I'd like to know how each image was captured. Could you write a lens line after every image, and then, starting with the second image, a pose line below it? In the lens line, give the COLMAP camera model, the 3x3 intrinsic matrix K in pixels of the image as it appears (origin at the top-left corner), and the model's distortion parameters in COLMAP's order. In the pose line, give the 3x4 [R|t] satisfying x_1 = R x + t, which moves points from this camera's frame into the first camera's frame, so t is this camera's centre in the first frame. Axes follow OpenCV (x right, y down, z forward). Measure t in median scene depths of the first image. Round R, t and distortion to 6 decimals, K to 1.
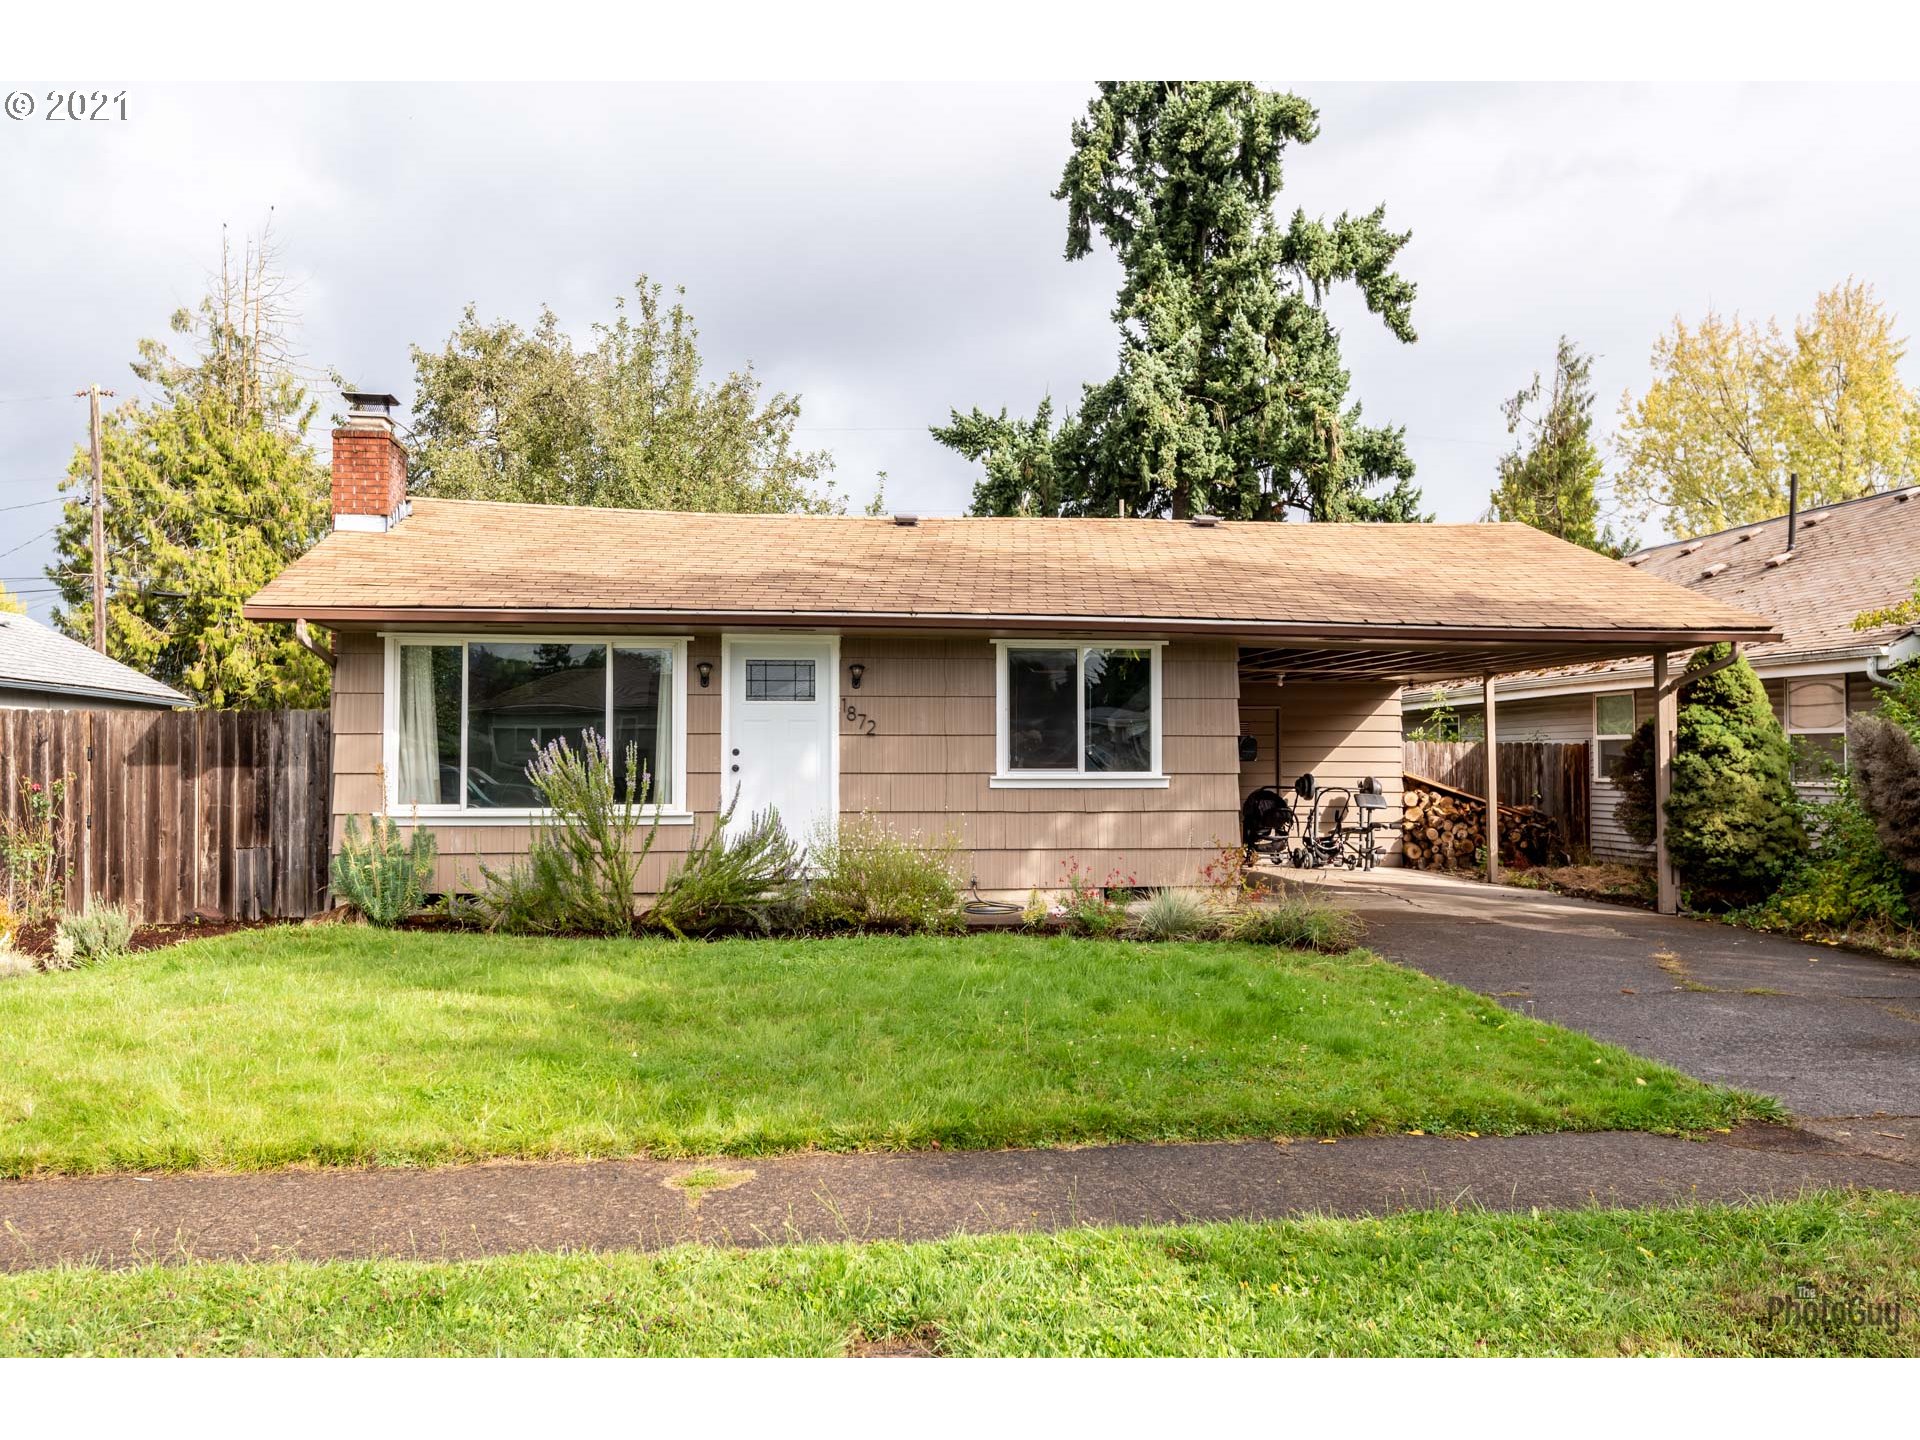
lens RADIAL K [[1883.9, 0, 853.9], [0, 1883.9, 723.9], [0, 0, 1]] dist [0.036831, -0.029045]
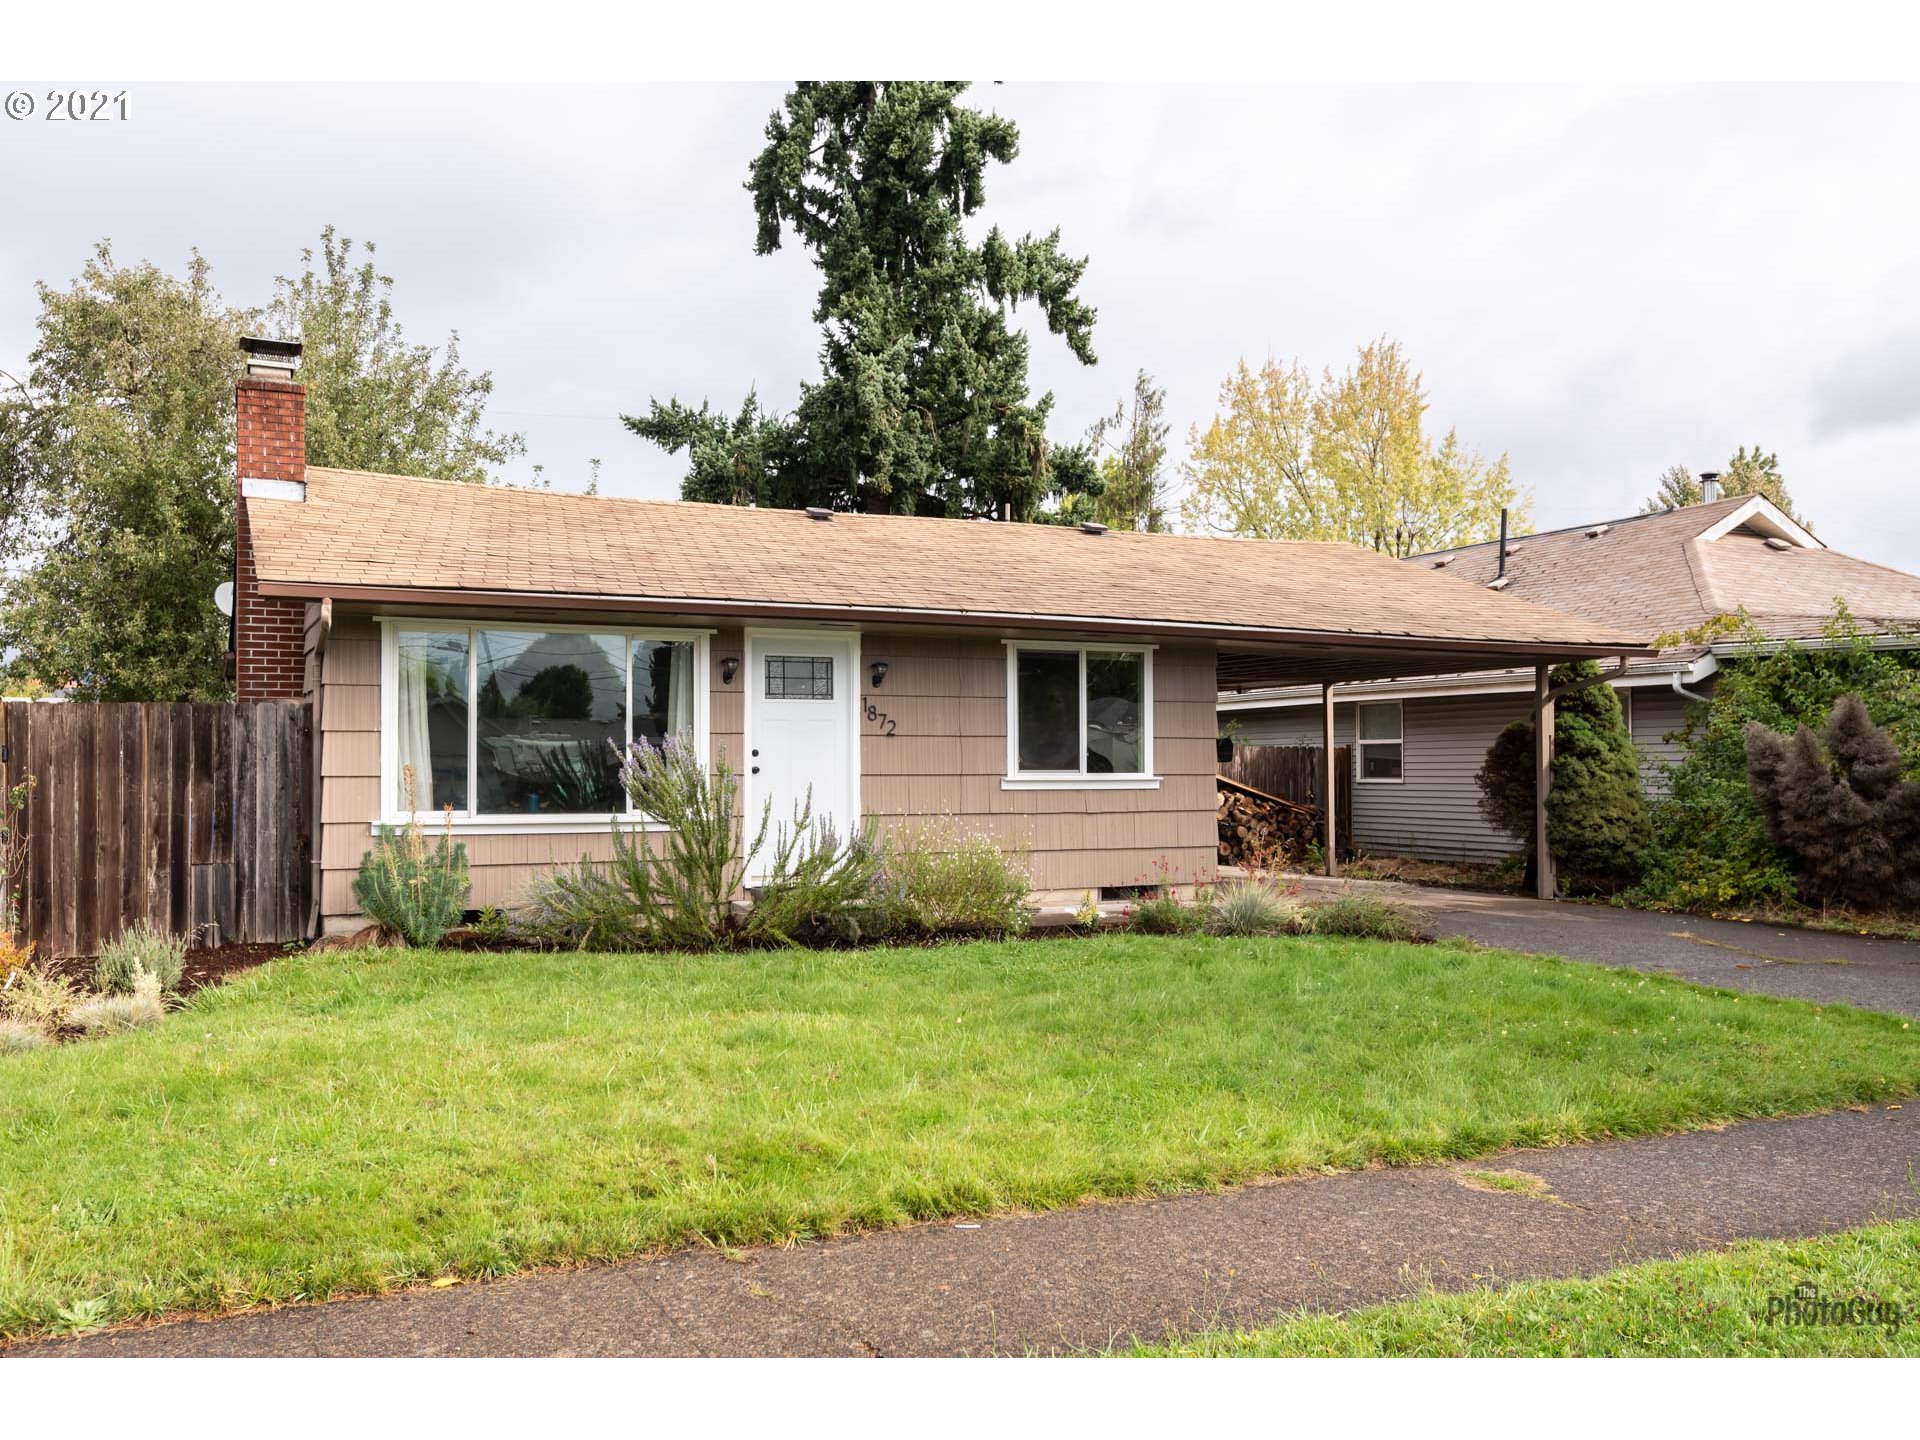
lens RADIAL K [[1900.5, 0, 920.1], [0, 1900.5, 768.0], [0, 0, 1]] dist [0.018359, -0.002347]
pose [[0.937882, -0.001017, 0.346953, -0.313318], [-0.005993, 0.999799, 0.019131, 0.003652], [-0.346903, -0.020022, 0.937687, 0.078255]]
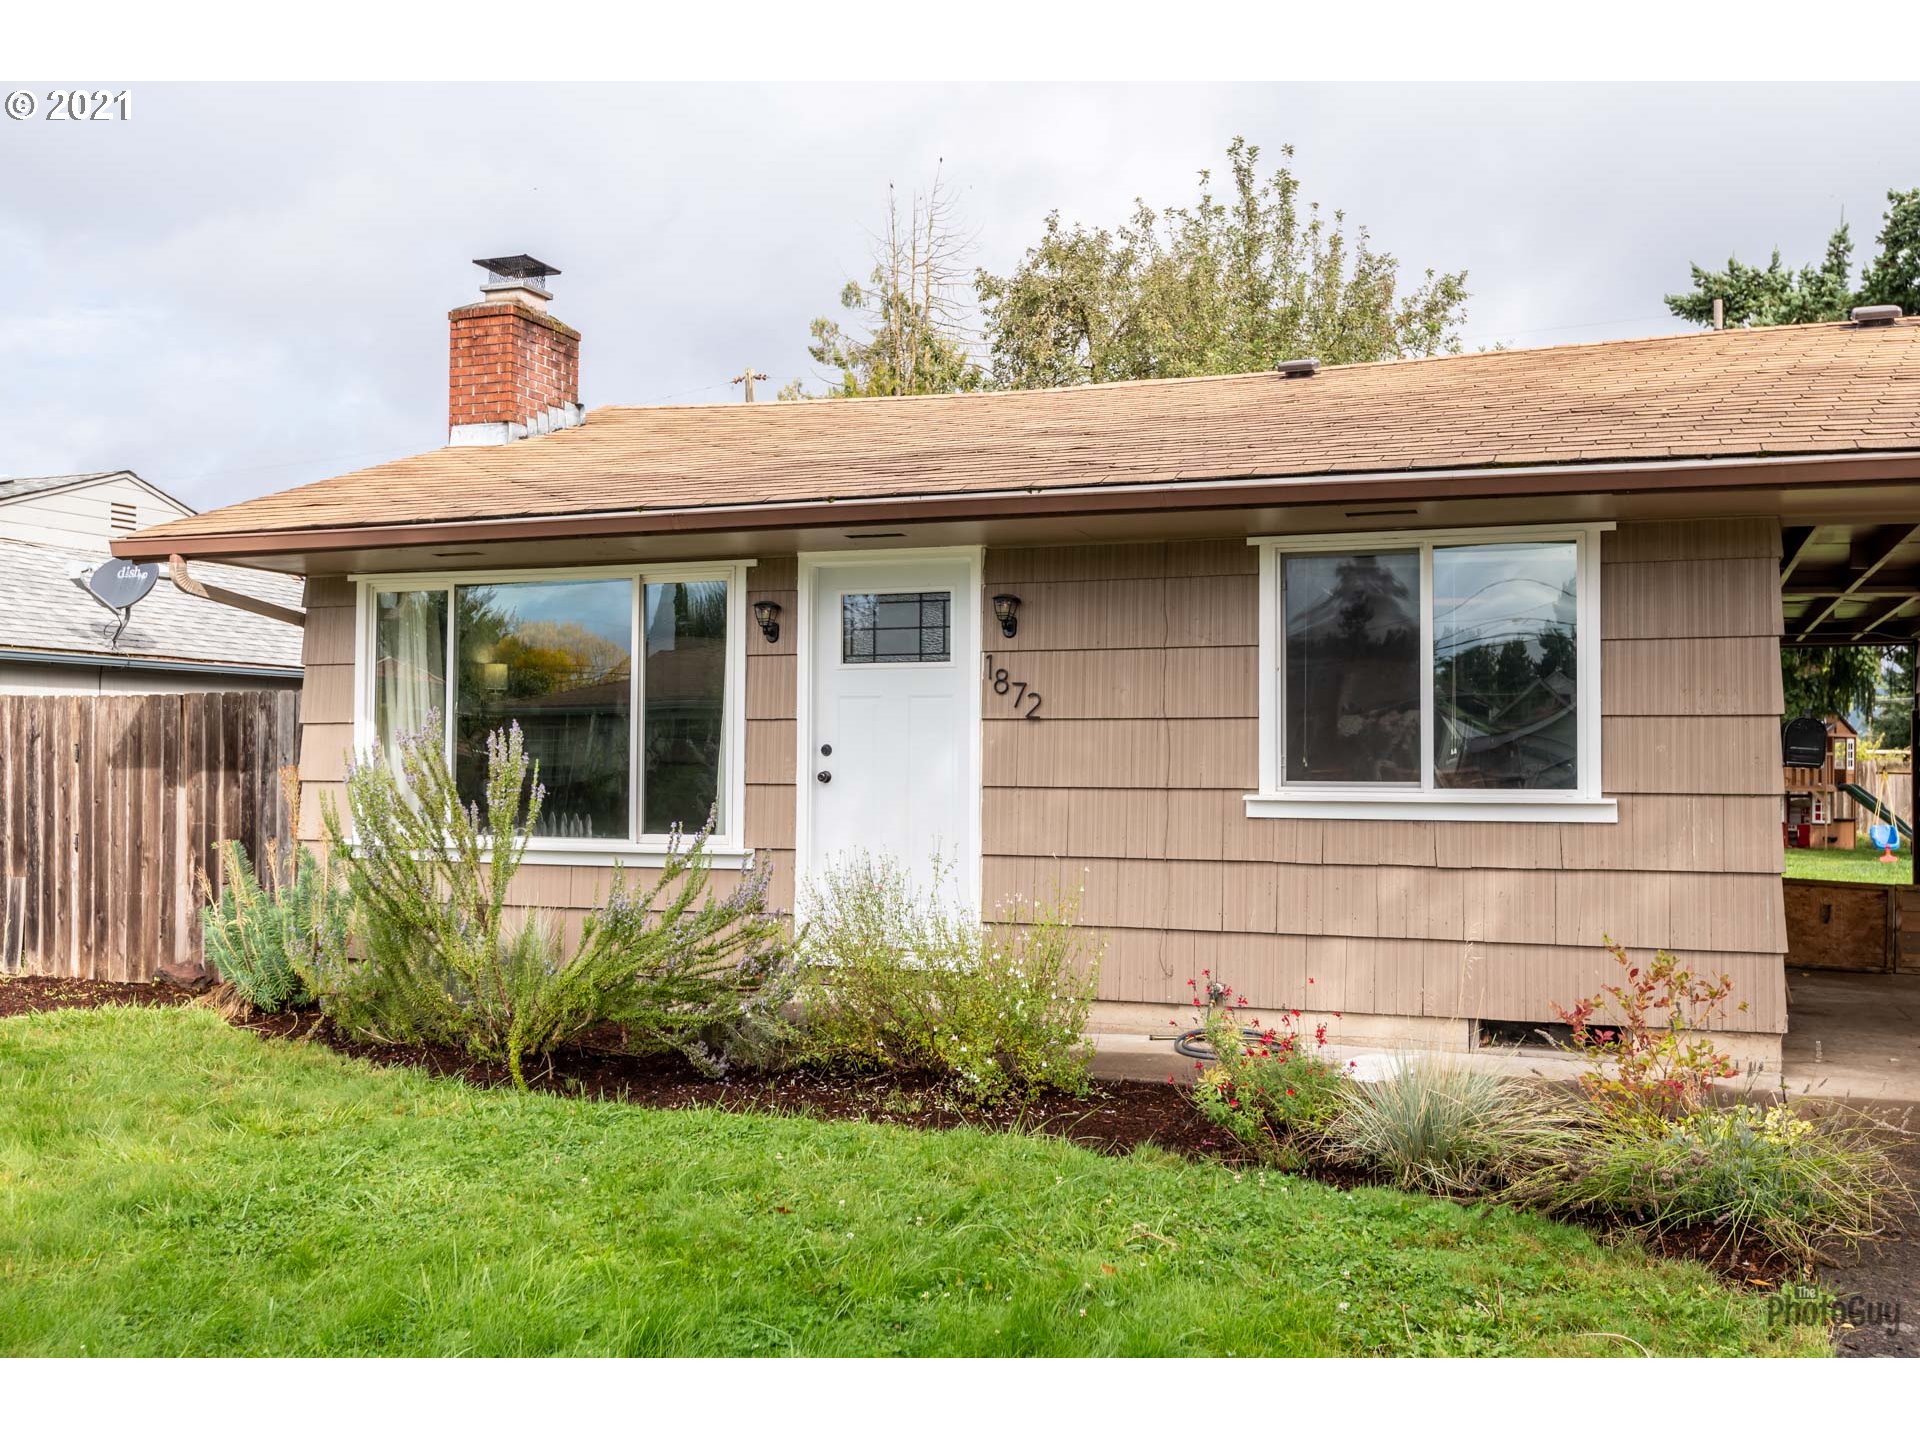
lens RADIAL K [[1883.9, 0, 853.9], [0, 1883.9, 723.9], [0, 0, 1]] dist [0.036831, -0.029045]
pose [[0.877296, -0.007440, -0.479892, 0.230212], [0.004903, 0.999967, -0.006540, 0.010526], [0.479925, 0.003385, 0.877303, 0.476708]]
